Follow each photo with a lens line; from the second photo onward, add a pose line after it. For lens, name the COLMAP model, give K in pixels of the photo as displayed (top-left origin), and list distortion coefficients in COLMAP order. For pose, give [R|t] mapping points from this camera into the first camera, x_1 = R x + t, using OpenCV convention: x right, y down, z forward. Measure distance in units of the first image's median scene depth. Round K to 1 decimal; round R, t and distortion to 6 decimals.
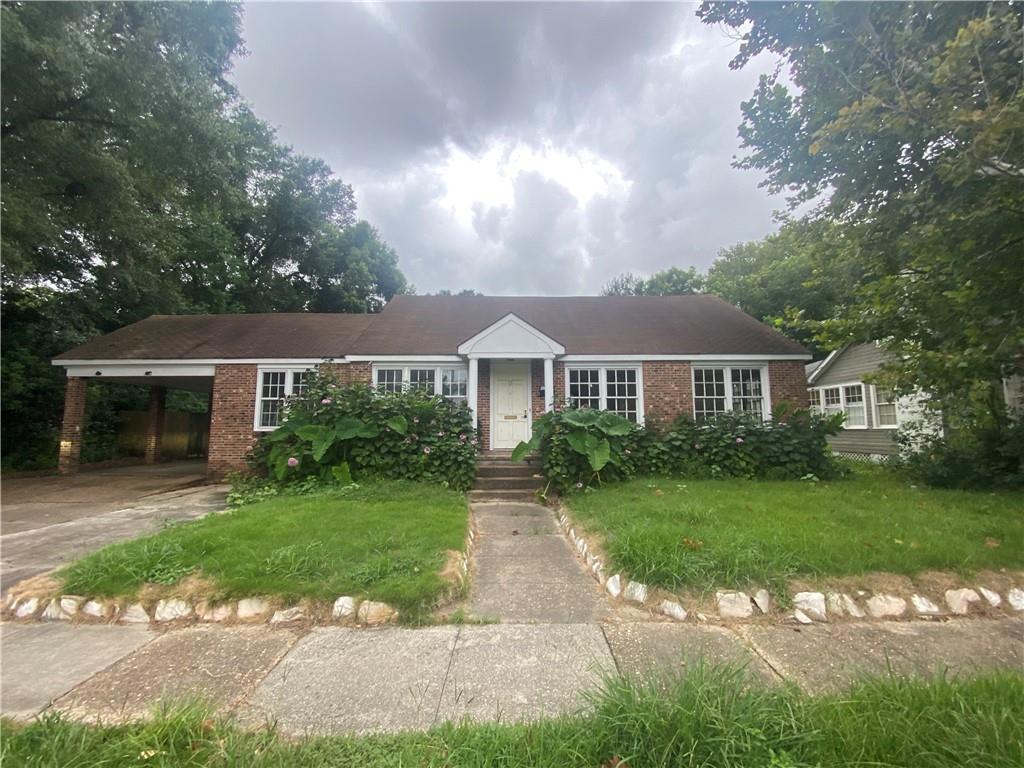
lens RADIAL K [[416.1, 0, 505.3], [0, 416.1, 385.0], [0, 0, 1]] dist [-0.001355, -0.000366]
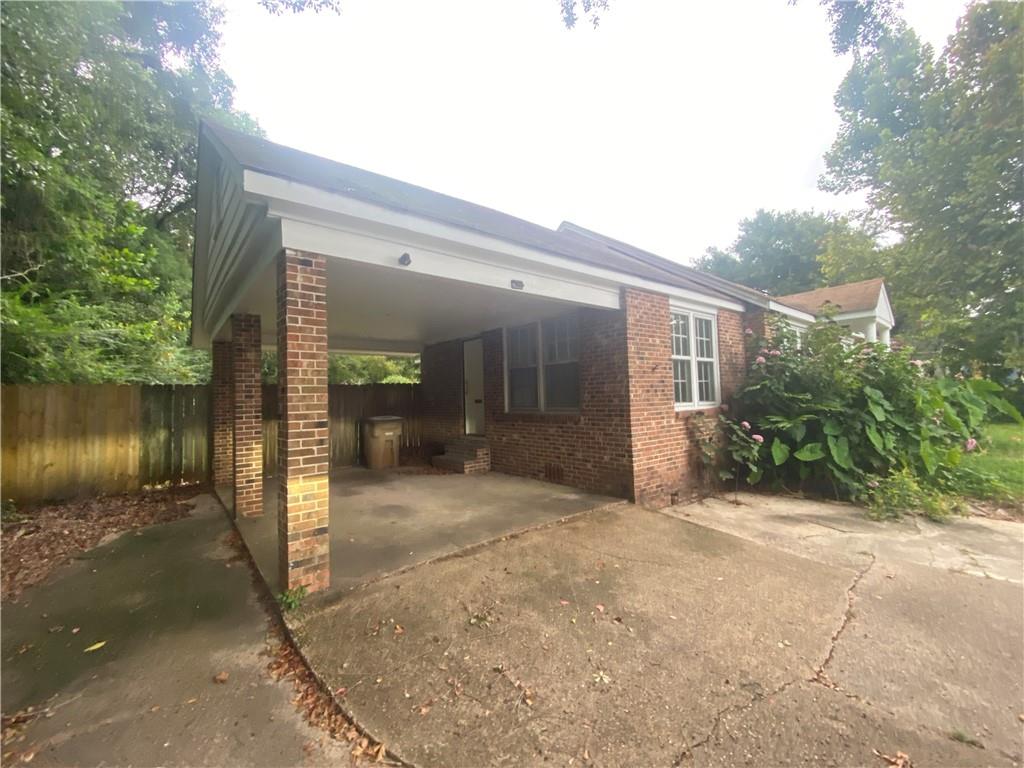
lens RADIAL K [[416.1, 0, 505.3], [0, 416.1, 385.0], [0, 0, 1]] dist [-0.001355, -0.000366]
pose [[0.751488, -0.006716, 0.659712, -1.155724], [-0.038422, 0.997806, 0.053924, 0.050313], [-0.658627, -0.065871, 0.749581, 0.707853]]
